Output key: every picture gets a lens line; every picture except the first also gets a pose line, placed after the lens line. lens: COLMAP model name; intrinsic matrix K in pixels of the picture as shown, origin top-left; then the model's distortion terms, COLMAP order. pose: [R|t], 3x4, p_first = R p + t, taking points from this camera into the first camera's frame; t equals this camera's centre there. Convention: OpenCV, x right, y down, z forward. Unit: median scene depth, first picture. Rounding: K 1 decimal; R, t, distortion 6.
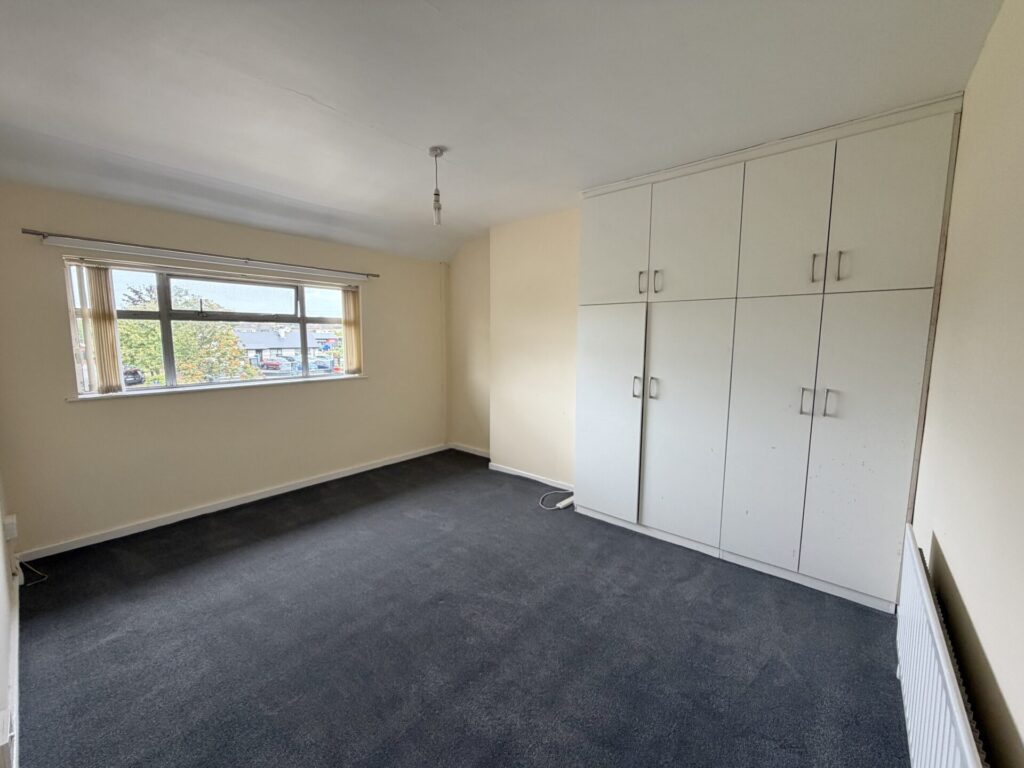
lens RADIAL K [[408.6, 0, 515.1], [0, 408.6, 383.6], [0, 0, 1]] dist [-0.000214, -0.000152]
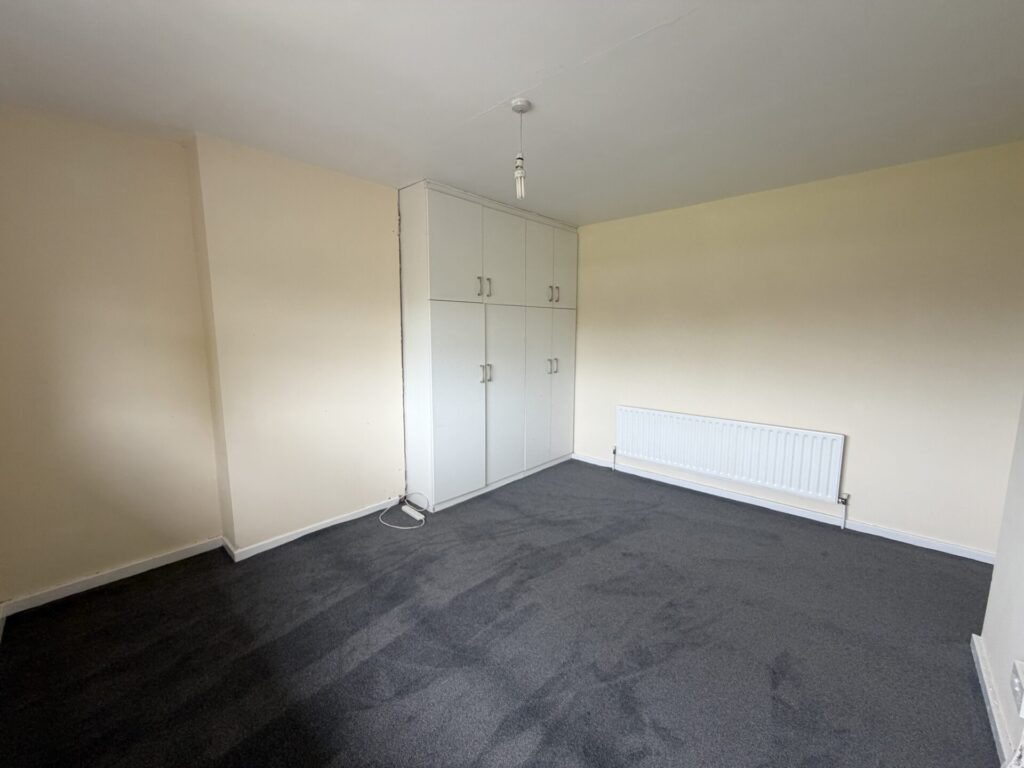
lens RADIAL K [[408.6, 0, 510.6], [0, 408.6, 382.4], [0, 0, 1]] dist [-0.000214, -0.000152]
pose [[0.056927, -0.130297, 0.989839, -0.860824], [0.114555, 0.985752, 0.123171, -0.101383], [-0.991785, 0.106379, 0.071042, 0.816513]]
